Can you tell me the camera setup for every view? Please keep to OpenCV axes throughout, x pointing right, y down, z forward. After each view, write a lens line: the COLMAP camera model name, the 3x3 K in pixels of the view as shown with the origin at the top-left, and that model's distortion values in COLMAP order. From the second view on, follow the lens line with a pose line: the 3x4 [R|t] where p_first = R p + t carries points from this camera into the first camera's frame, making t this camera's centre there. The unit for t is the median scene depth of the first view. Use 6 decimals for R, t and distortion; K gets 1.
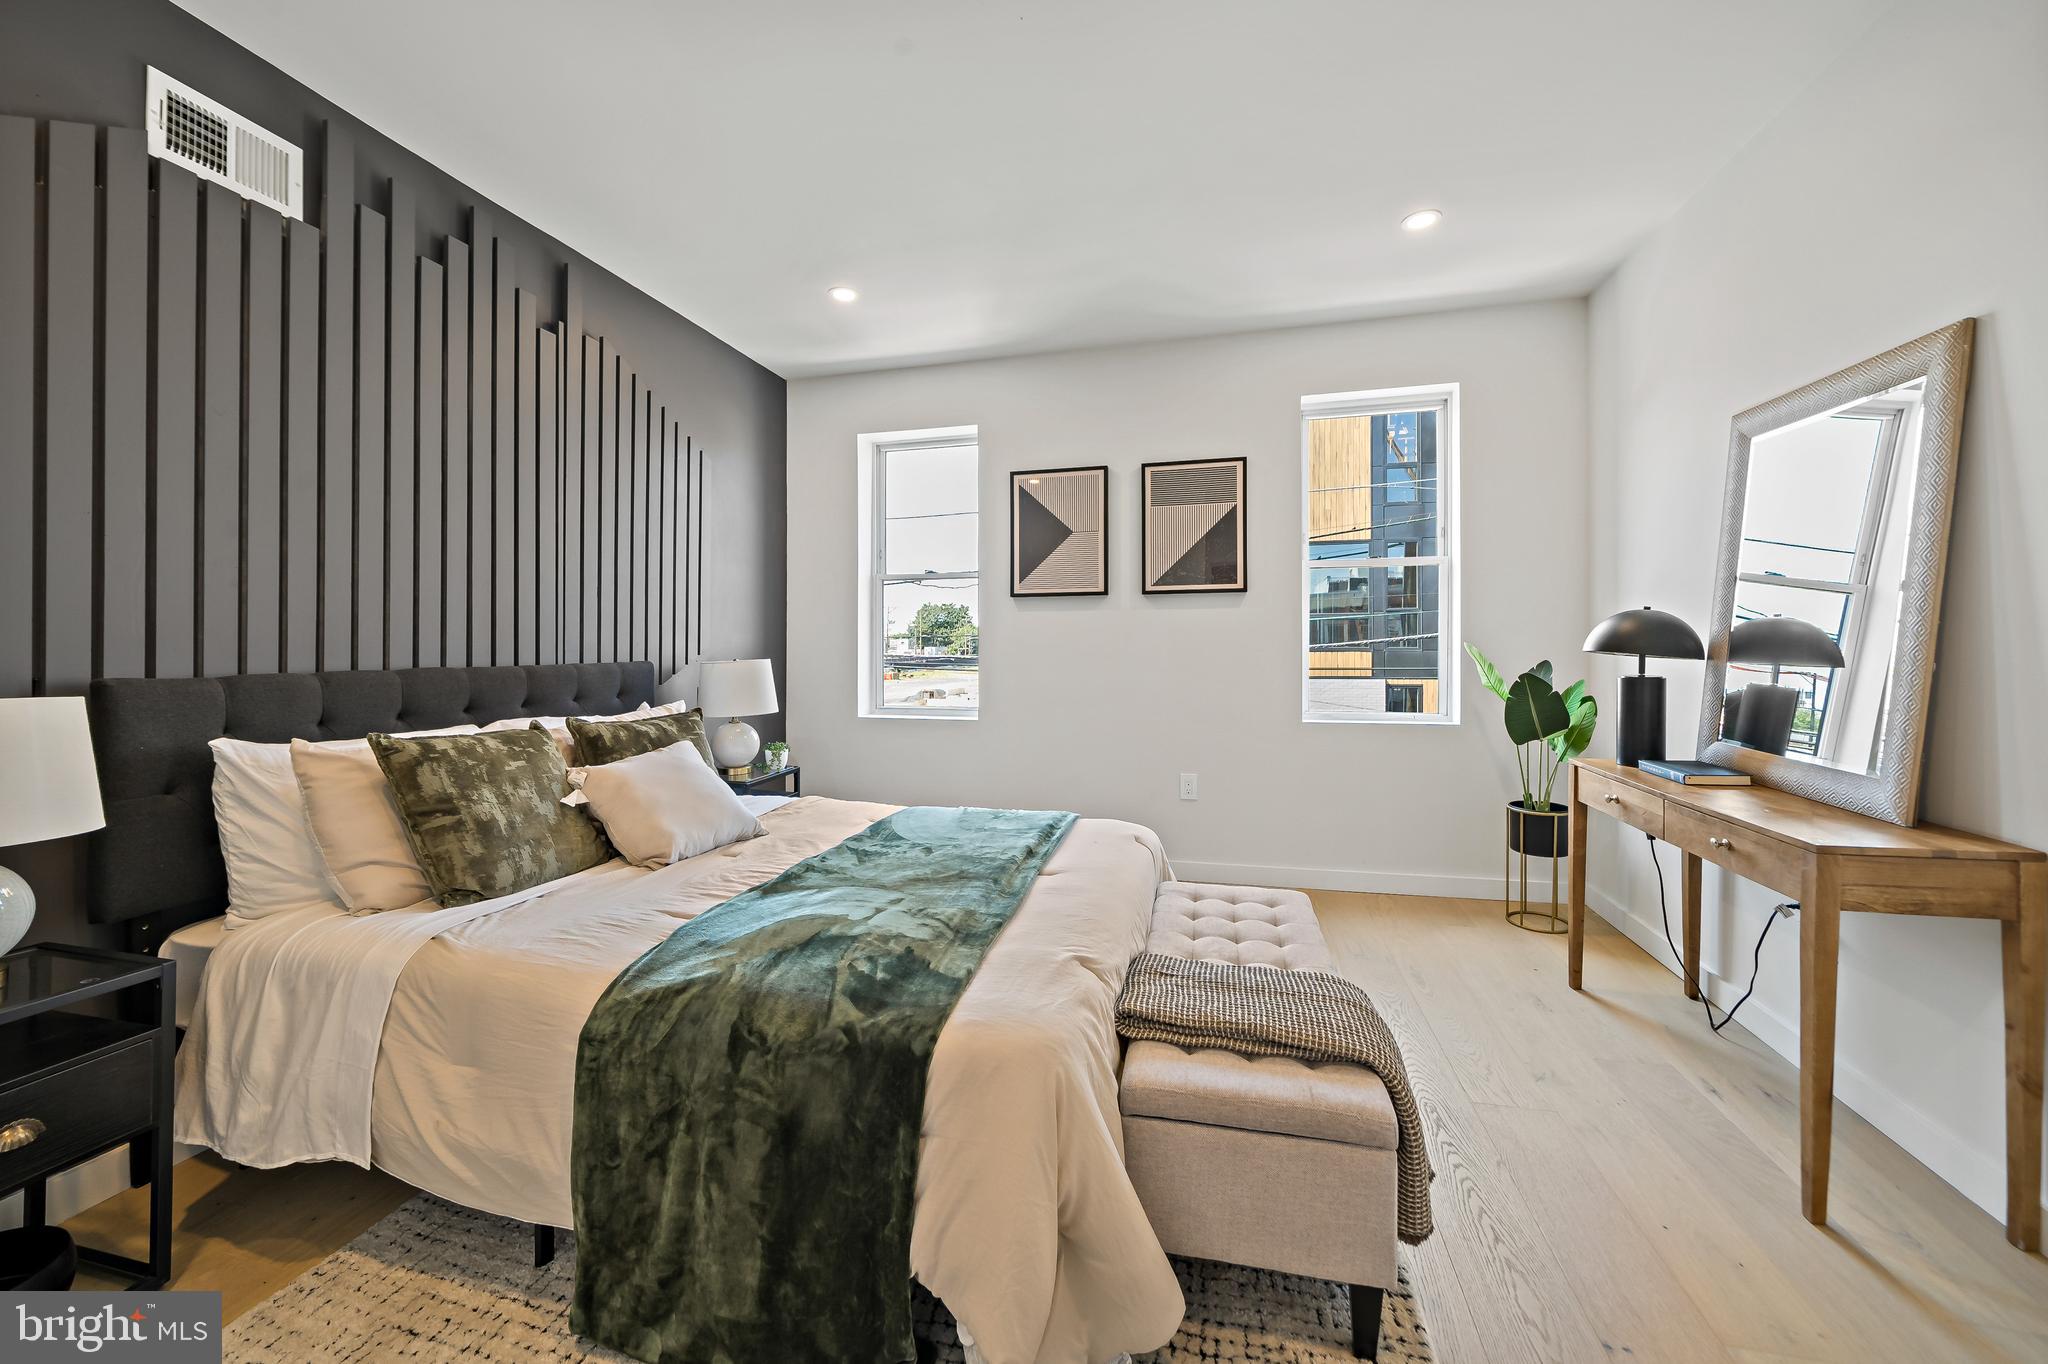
lens RADIAL K [[780.8, 0, 1023.7], [0, 780.8, 647.0], [0, 0, 1]] dist [0.002109, 0.000134]
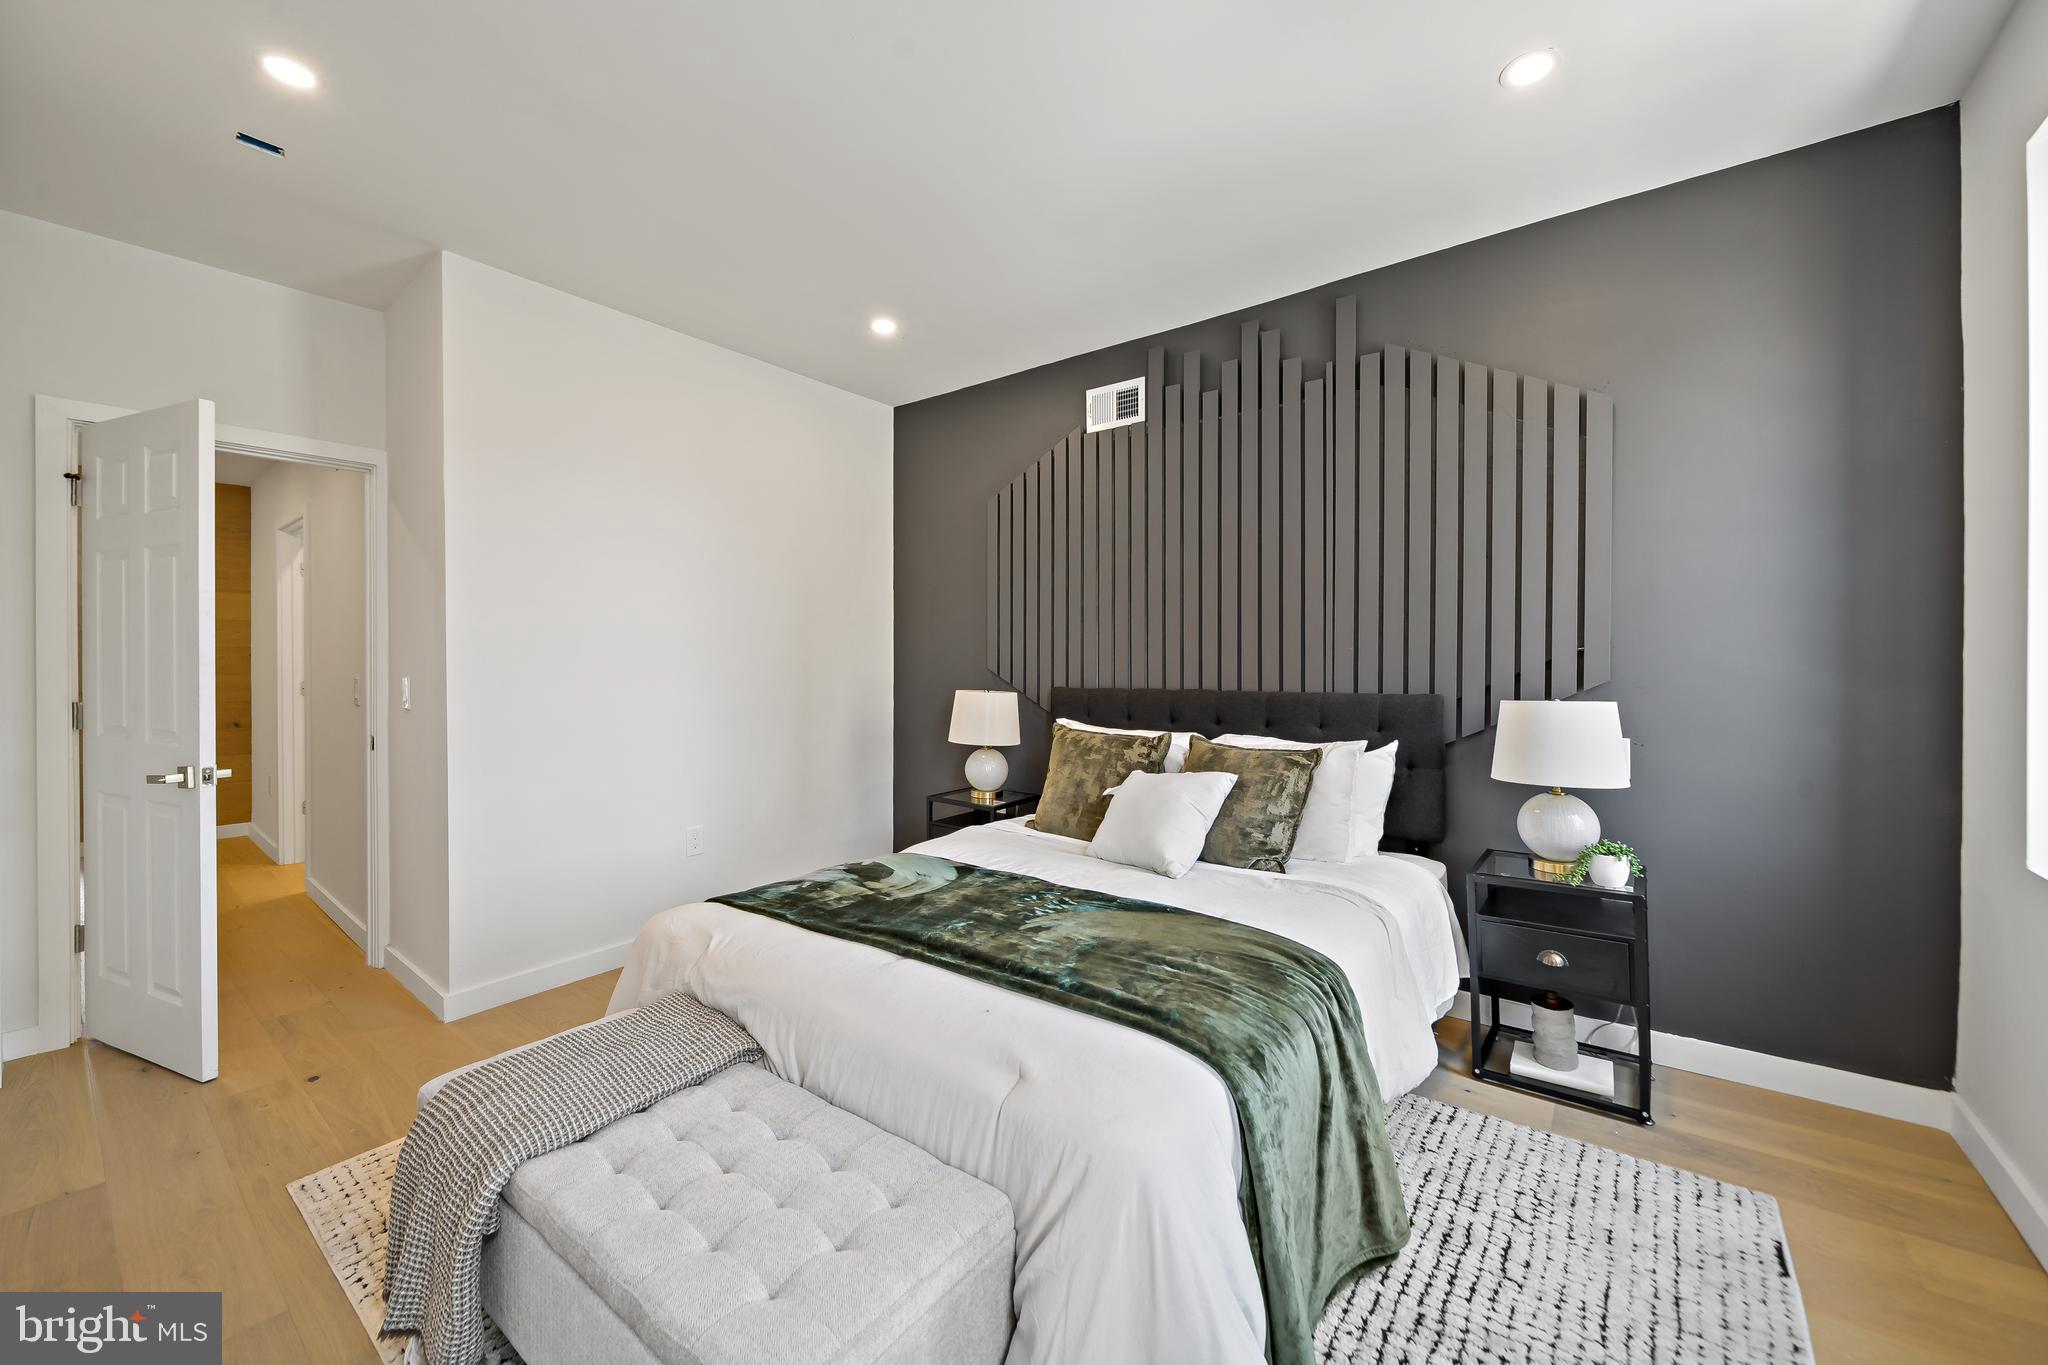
lens RADIAL K [[780.8, 0, 1019.0], [0, 780.8, 672.5], [0, 0, 1]] dist [0.002109, 0.000134]
pose [[-0.404885, 0.006387, -0.914345, 0.520992], [-0.000881, 0.999972, 0.007375, -0.011792], [0.914367, 0.003791, -0.404868, 1.037166]]
